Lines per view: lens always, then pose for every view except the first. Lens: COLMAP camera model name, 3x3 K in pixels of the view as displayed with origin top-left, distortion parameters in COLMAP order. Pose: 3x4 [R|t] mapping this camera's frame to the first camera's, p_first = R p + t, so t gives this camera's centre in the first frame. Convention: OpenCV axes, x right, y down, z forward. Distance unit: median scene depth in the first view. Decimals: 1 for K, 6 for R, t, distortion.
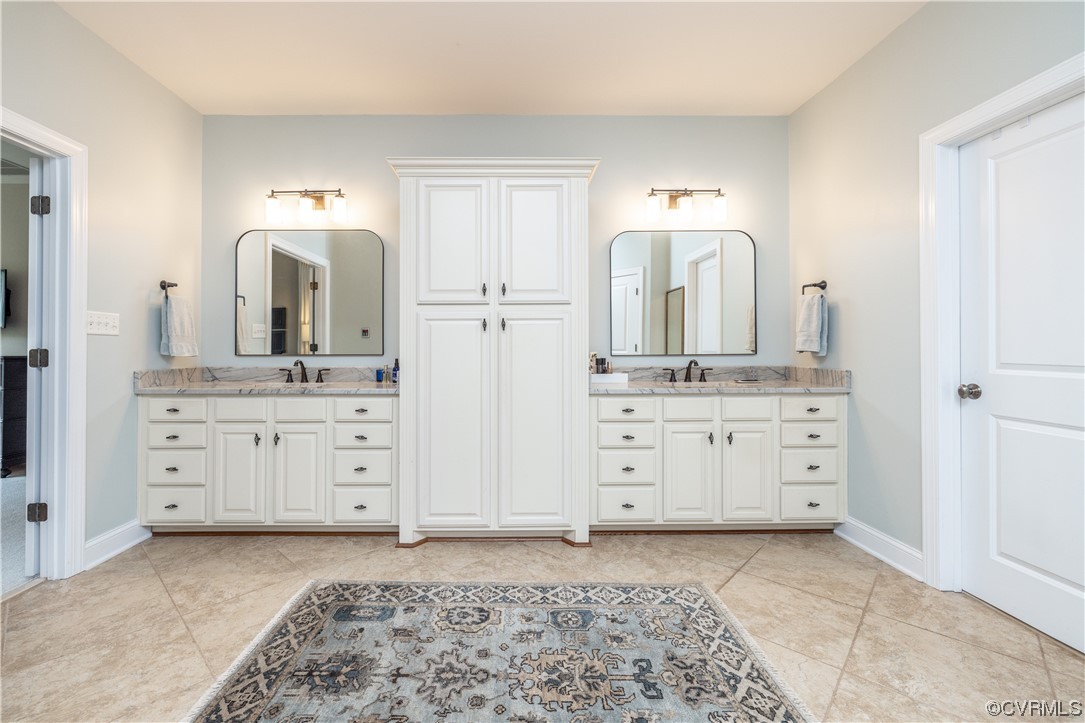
lens RADIAL K [[457.7, 0, 519.5], [0, 457.7, 341.2], [0, 0, 1]] dist [-0.001922, 0.000022]
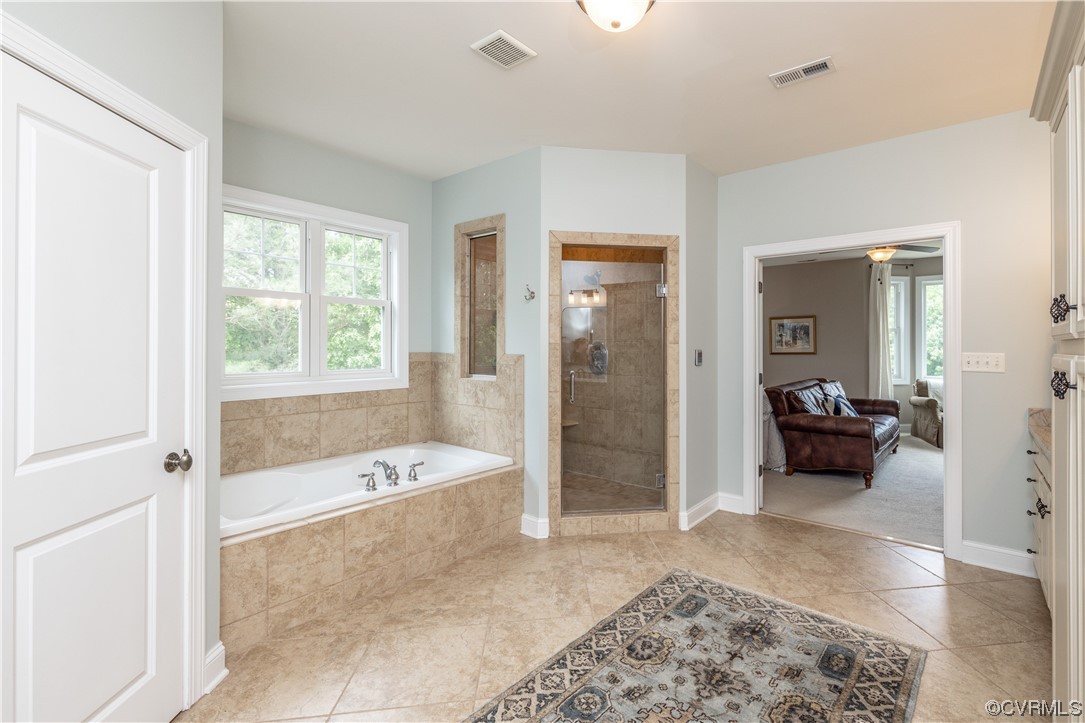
lens RADIAL K [[491.9, 0, 605.3], [0, 491.9, 346.5], [0, 0, 1]] dist [-0.001072, -0.000109]
pose [[-0.619466, 0.002220, -0.785020, 0.900893], [0.007700, 0.999965, -0.003248, -0.112025], [0.784986, -0.008057, -0.619461, 1.377969]]
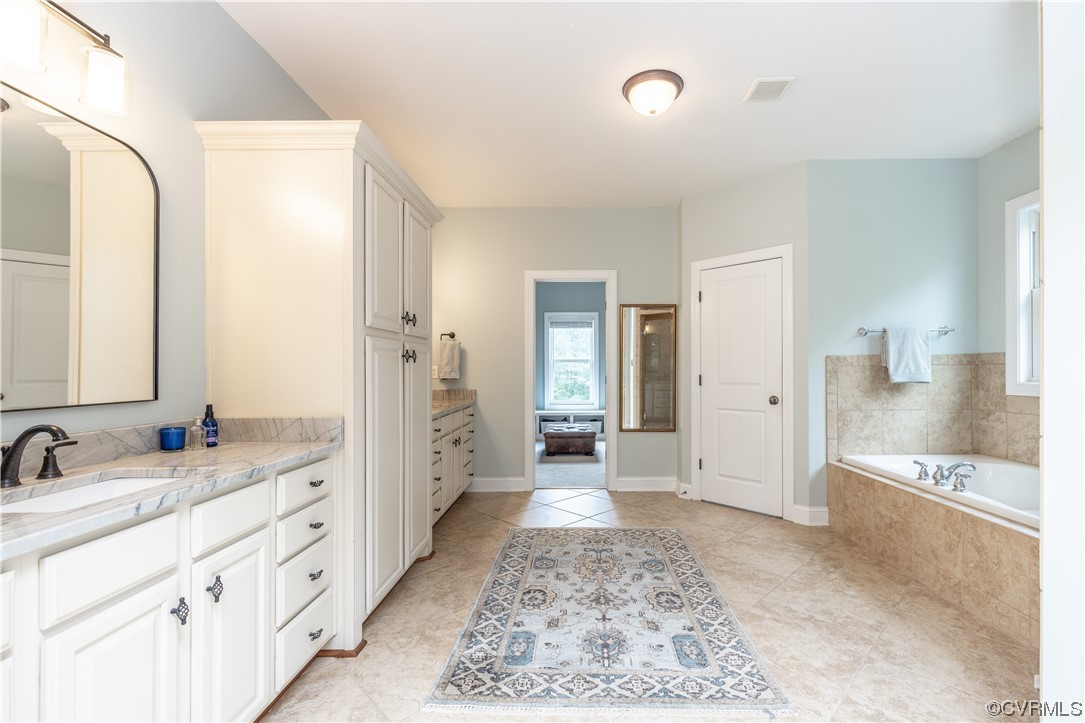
lens RADIAL K [[457.7, 0, 569.3], [0, 457.7, 364.5], [0, 0, 1]] dist [-0.001922, 0.000022]
pose [[0.035522, 0.013658, 0.999276, -1.452664], [-0.009321, 0.999868, -0.013335, -0.013596], [-0.999325, -0.008841, 0.035645, 0.930549]]
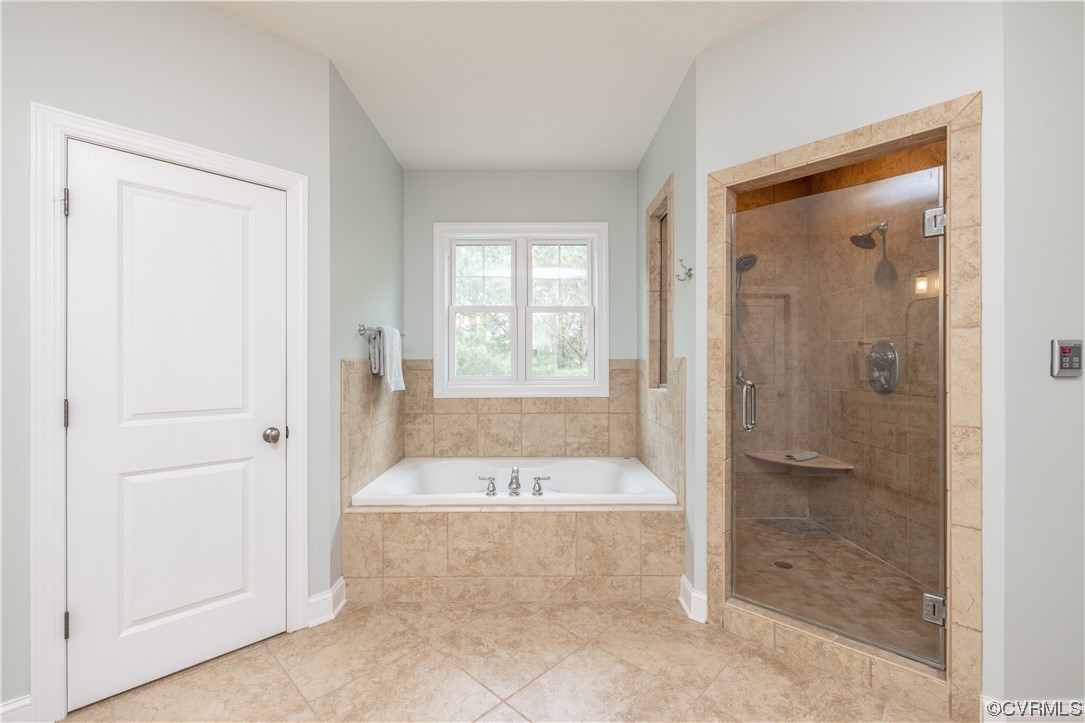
lens RADIAL K [[457.7, 0, 534.3], [0, 457.7, 367.0], [0, 0, 1]] dist [-0.001922, 0.000022]
pose [[-0.999650, 0.006371, 0.025659, -0.051767], [0.006152, 0.999944, -0.008578, -0.050153], [-0.025712, -0.008417, -0.999634, 1.244789]]
